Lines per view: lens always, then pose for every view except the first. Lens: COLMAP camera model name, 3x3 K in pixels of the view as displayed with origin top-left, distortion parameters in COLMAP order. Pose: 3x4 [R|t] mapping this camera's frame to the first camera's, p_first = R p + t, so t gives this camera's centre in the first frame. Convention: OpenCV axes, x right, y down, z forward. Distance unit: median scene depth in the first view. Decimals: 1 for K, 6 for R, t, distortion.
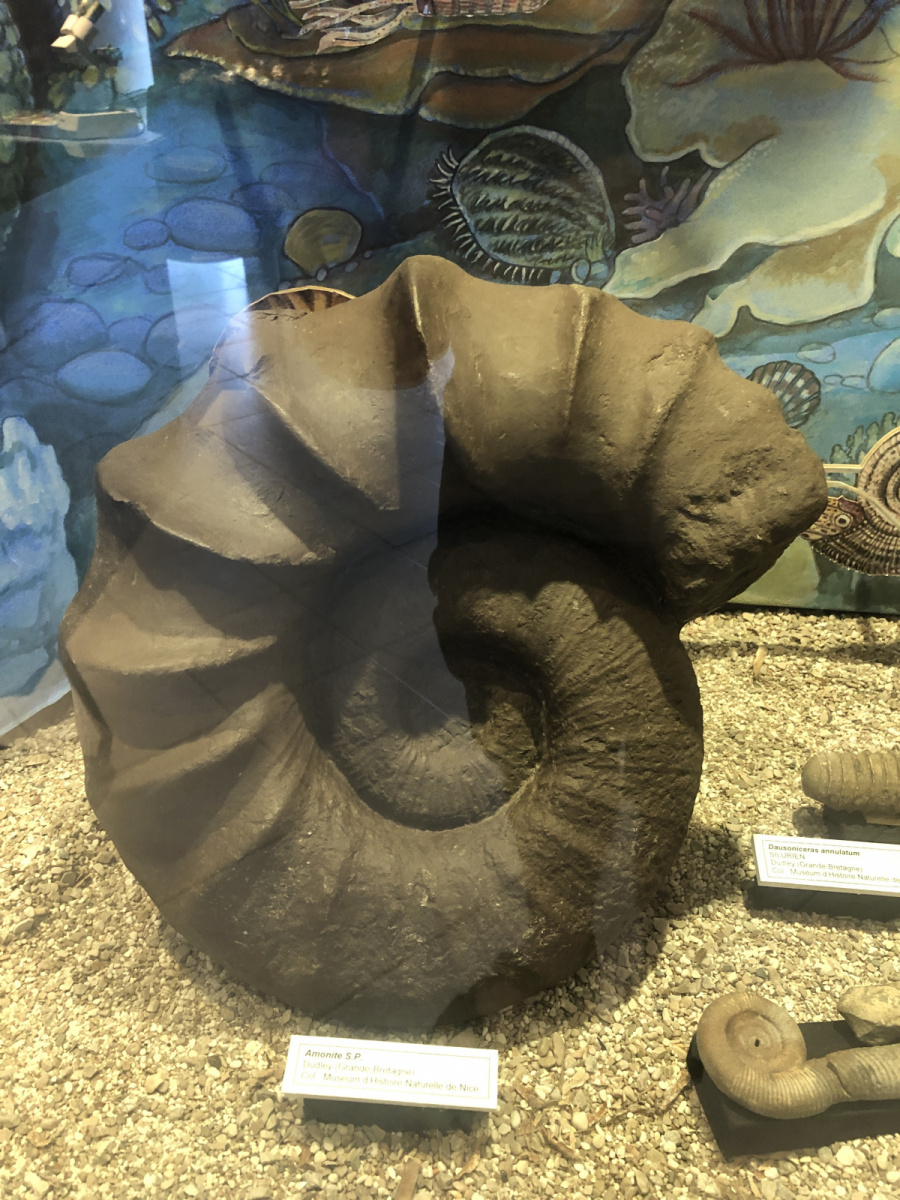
lens RADIAL K [[998.2, 0, 446.2], [0, 998.2, 599.0], [0, 0, 1]] dist [0.030913, -0.025637]
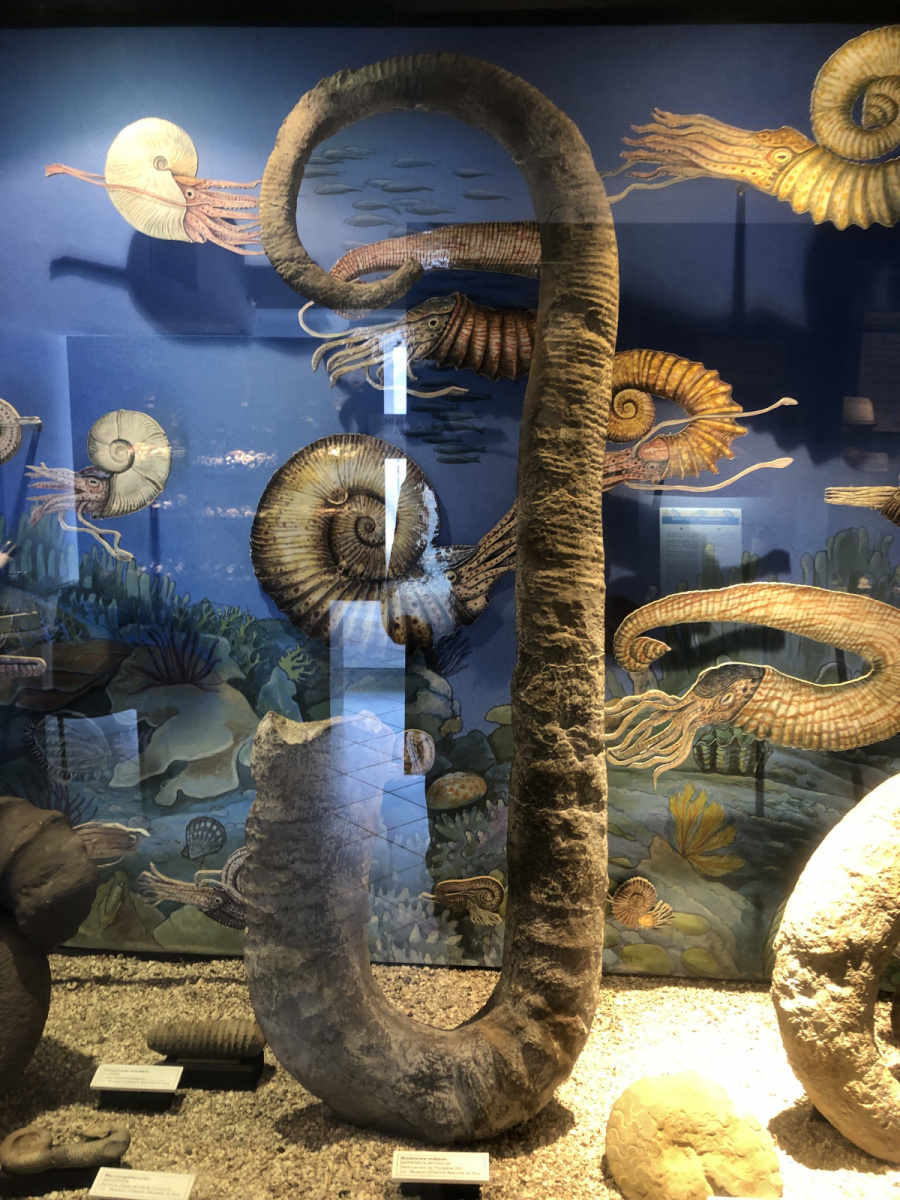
lens RADIAL K [[998.2, 0, 449.9], [0, 998.2, 595.8], [0, 0, 1]] dist [0.030913, -0.025637]
pose [[0.999370, -0.014414, 0.032417, 0.785089], [0.026205, 0.915859, -0.400643, 0.167851], [-0.023914, 0.401240, 0.915661, -0.999839]]
